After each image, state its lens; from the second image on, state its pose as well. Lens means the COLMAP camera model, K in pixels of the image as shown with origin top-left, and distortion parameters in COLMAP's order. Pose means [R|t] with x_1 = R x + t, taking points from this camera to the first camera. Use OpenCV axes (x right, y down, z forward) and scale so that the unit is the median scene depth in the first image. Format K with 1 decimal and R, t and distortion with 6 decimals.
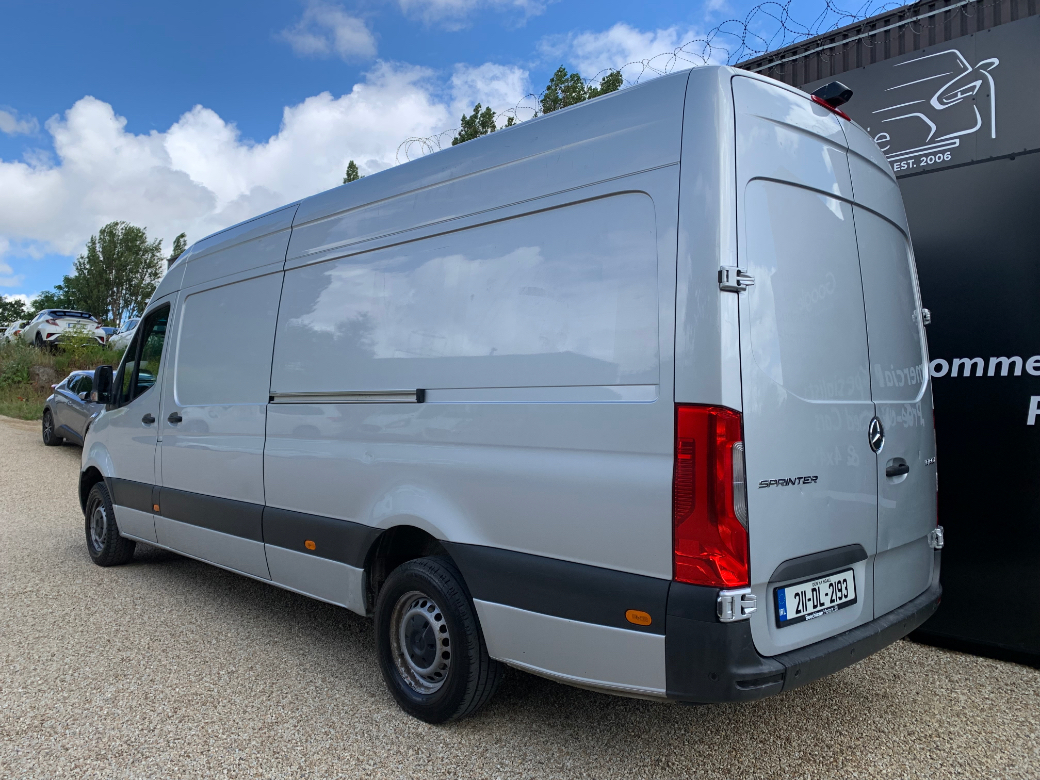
lens RADIAL K [[831.9, 0, 520.0], [0, 831.9, 390.0], [0, 0, 1]] dist [-0.003269, -0.019780]
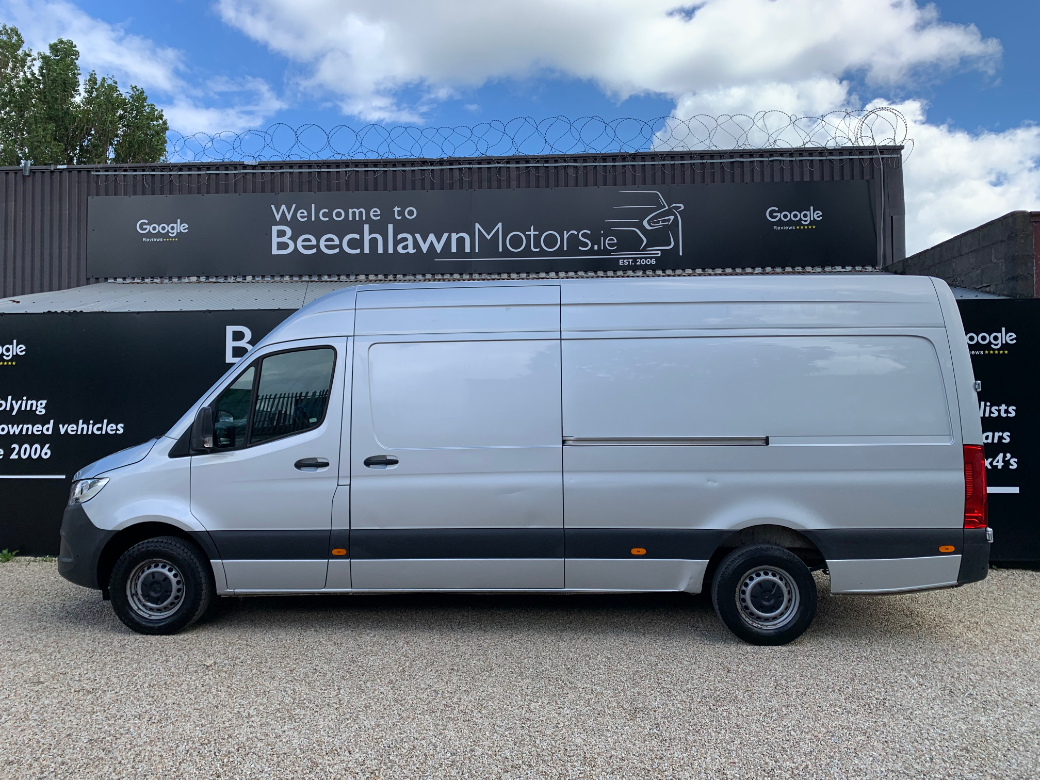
lens RADIAL K [[831.9, 0, 520.0], [0, 831.9, 390.0], [0, 0, 1]] dist [-0.003269, -0.019780]
pose [[0.710204, 0.012921, 0.703877, -0.733691], [-0.009499, 0.999916, -0.008770, -0.033421], [-0.703932, -0.000458, 0.710267, 0.098987]]
